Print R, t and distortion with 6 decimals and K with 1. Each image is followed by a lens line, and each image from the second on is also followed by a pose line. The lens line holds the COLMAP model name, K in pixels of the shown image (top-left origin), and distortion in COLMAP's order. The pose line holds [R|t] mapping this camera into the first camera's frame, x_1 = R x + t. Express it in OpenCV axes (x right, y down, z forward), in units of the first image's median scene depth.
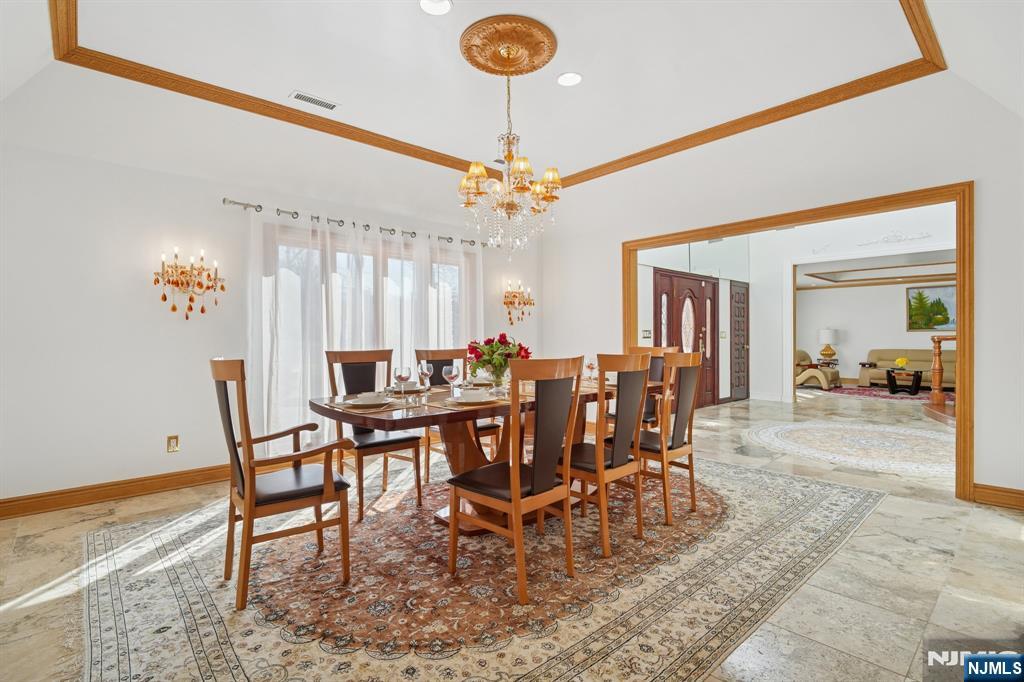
lens RADIAL K [[476.4, 0, 509.0], [0, 476.4, 339.4], [0, 0, 1]] dist [-0.000153, 0.000015]
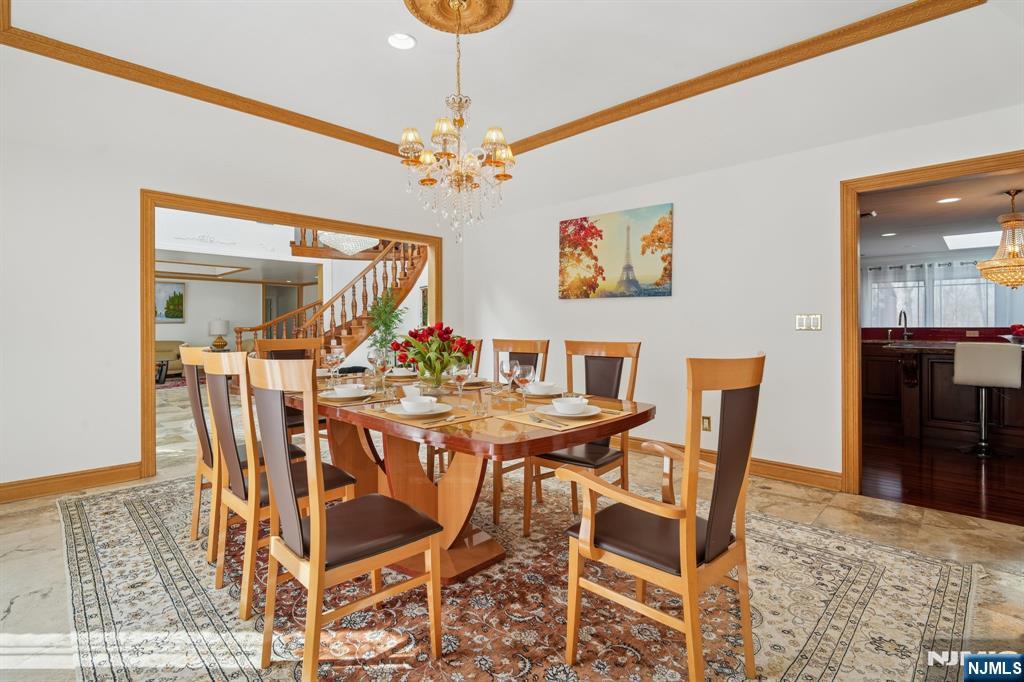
lens RADIAL K [[476.4, 0, 509.0], [0, 476.4, 334.1], [0, 0, 1]] dist [-0.000153, 0.000015]
pose [[-0.053478, -0.006371, 0.998549, -1.137101], [0.008564, 0.999940, 0.006838, -0.000035], [-0.998532, 0.008917, -0.053420, 1.237574]]
